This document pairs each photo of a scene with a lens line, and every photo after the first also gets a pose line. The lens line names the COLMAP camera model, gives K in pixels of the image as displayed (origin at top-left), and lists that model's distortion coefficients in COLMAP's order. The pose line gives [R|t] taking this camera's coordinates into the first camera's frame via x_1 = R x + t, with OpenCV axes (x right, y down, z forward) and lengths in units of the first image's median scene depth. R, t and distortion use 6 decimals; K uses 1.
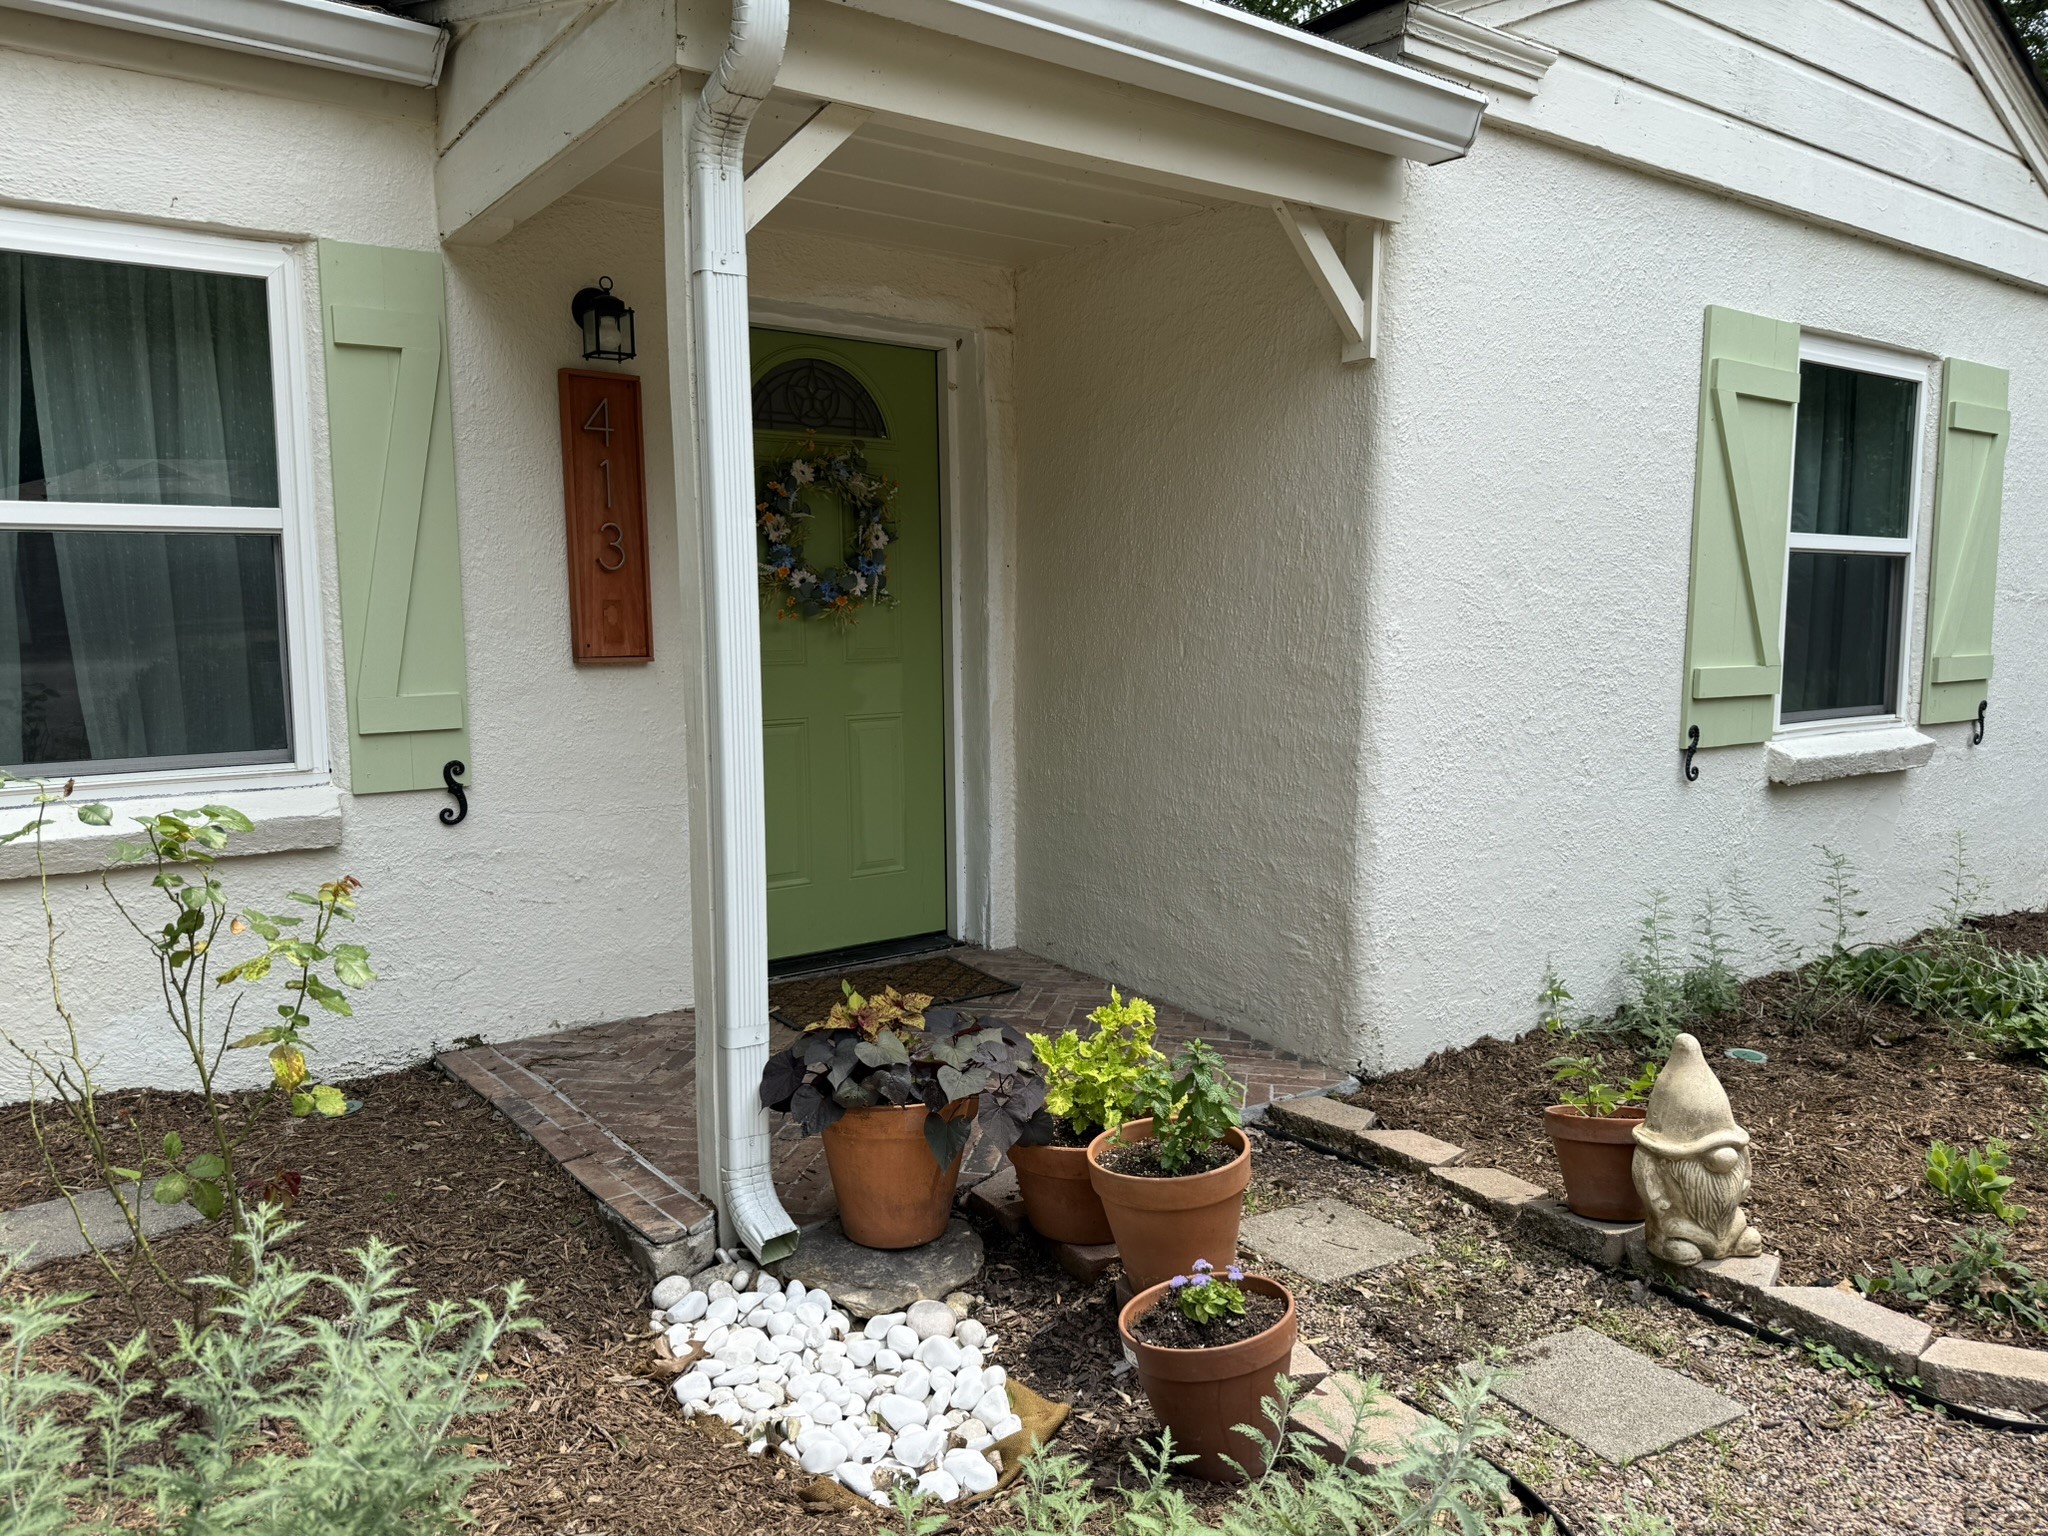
lens RADIAL K [[1426.7, 0, 1024.0], [0, 1426.7, 768.0], [0, 0, 1]] dist [0.131776, -0.228586]
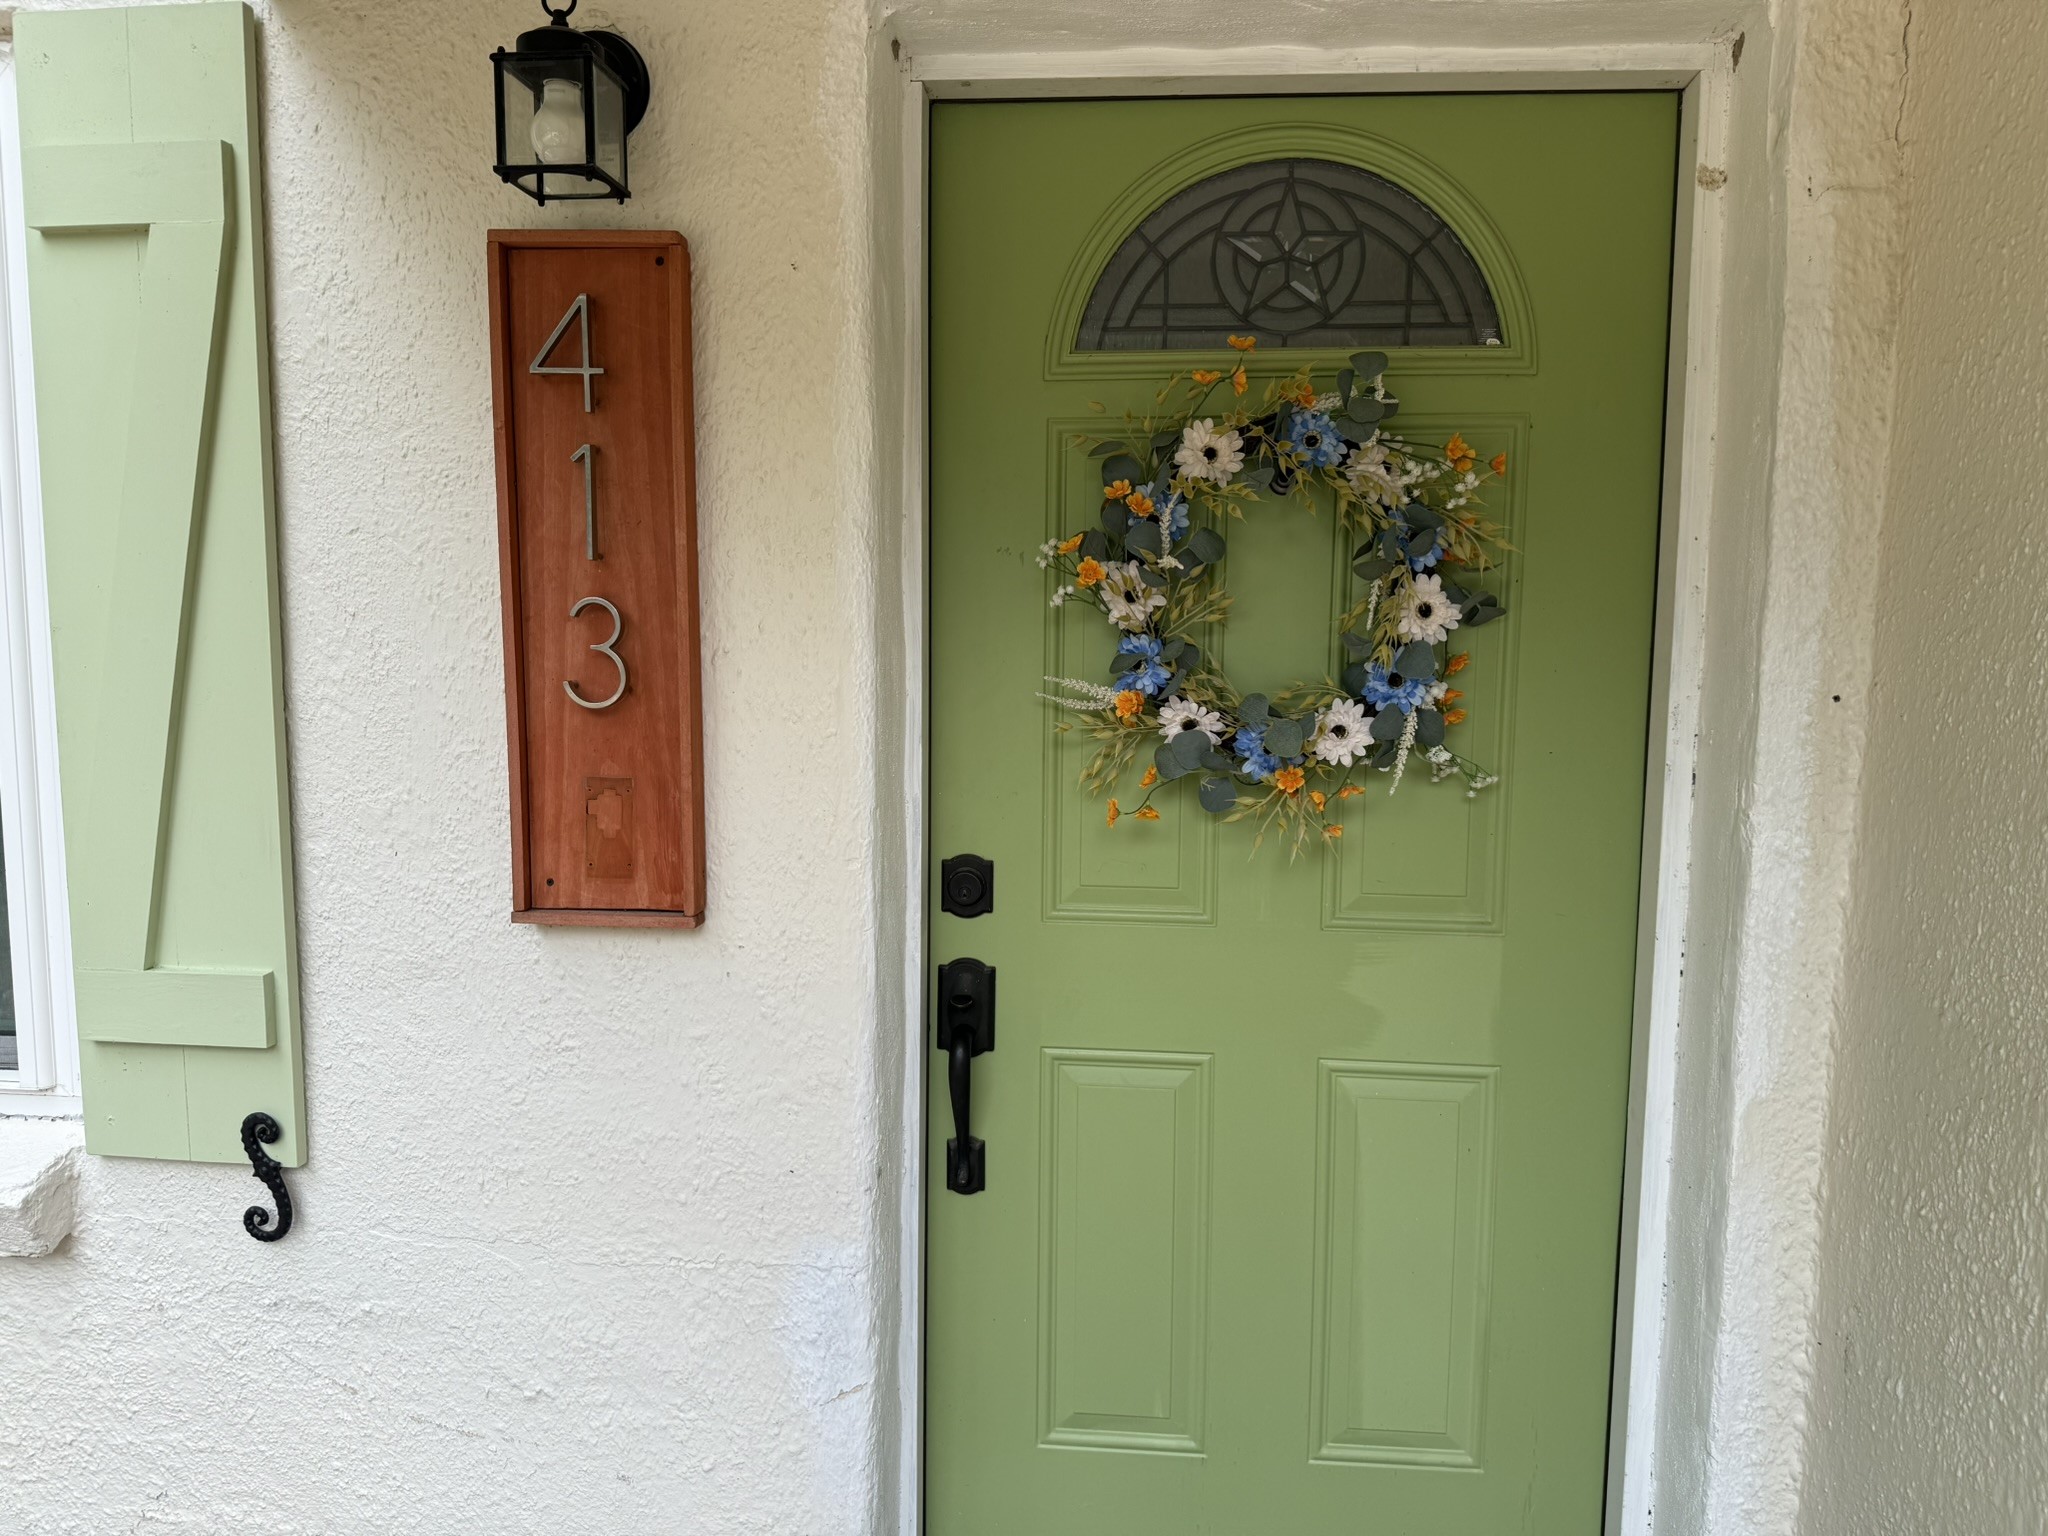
lens RADIAL K [[1426.7, 0, 1024.0], [0, 1426.7, 768.0], [0, 0, 1]] dist [0.131776, -0.228586]
pose [[0.748878, 0.084494, -0.657300, 0.082245], [-0.090708, 0.995573, 0.024632, -0.141364], [0.656471, 0.041175, 0.753227, 0.765762]]
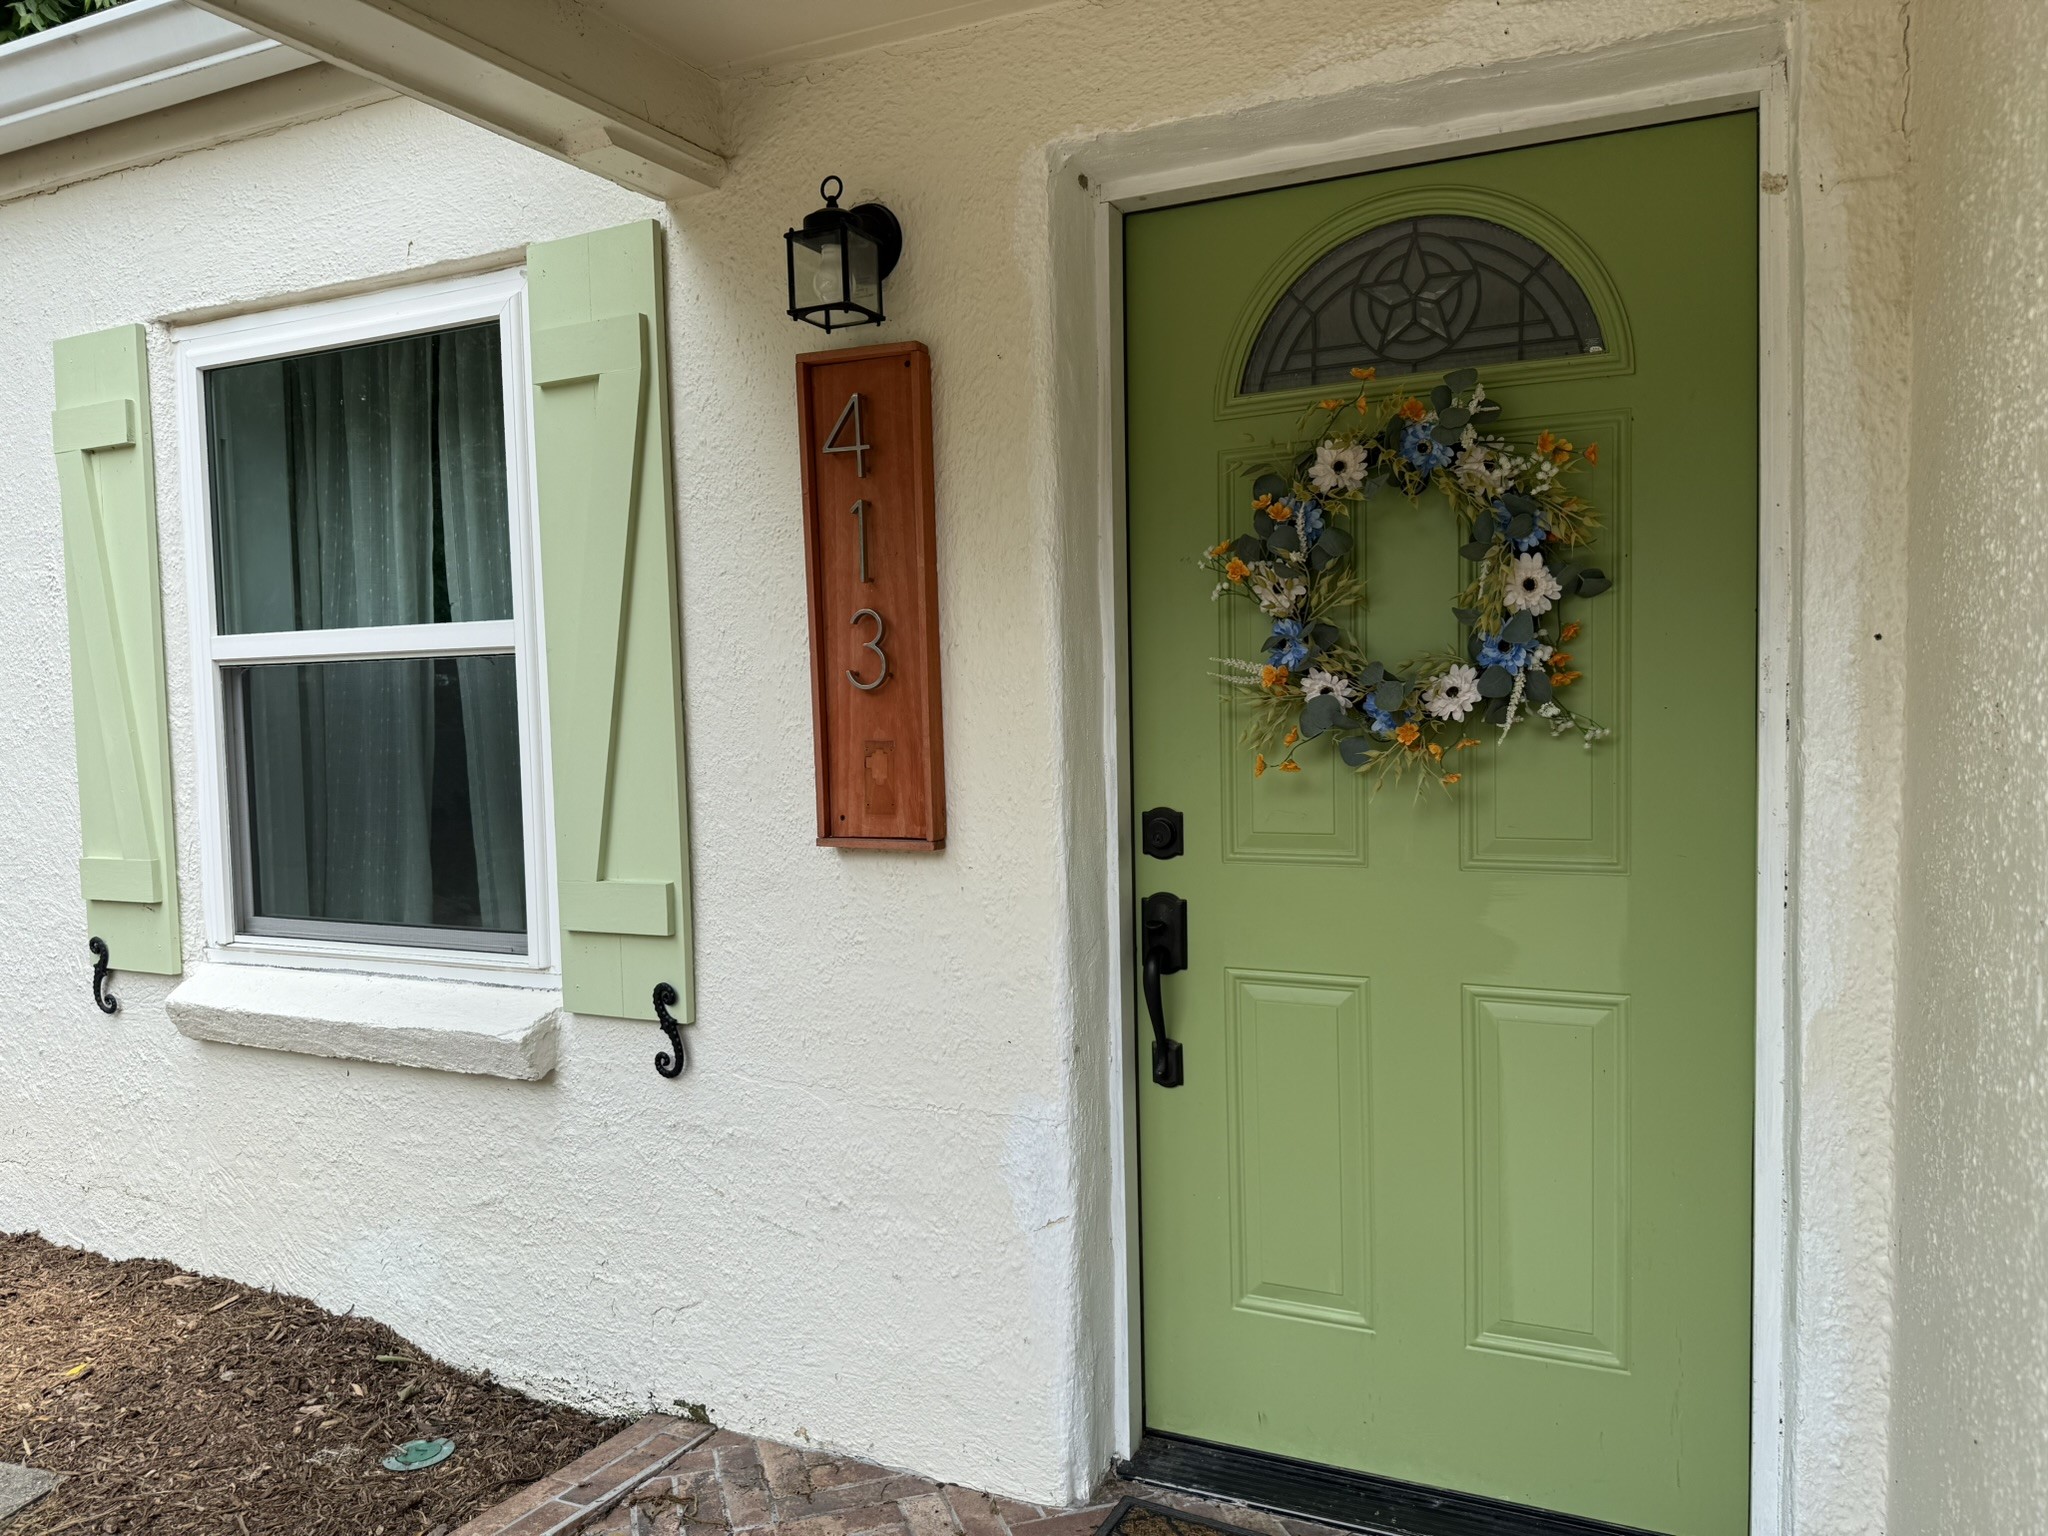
lens RADIAL K [[1416.4, 0, 1032.6], [0, 1416.4, 771.7], [0, 0, 1]] dist [0.129354, -0.222946]
pose [[0.478765, 0.044835, -0.876797, 0.243274], [-0.079678, 0.996793, 0.007464, -0.113761], [0.874320, 0.066288, 0.480802, 0.785251]]
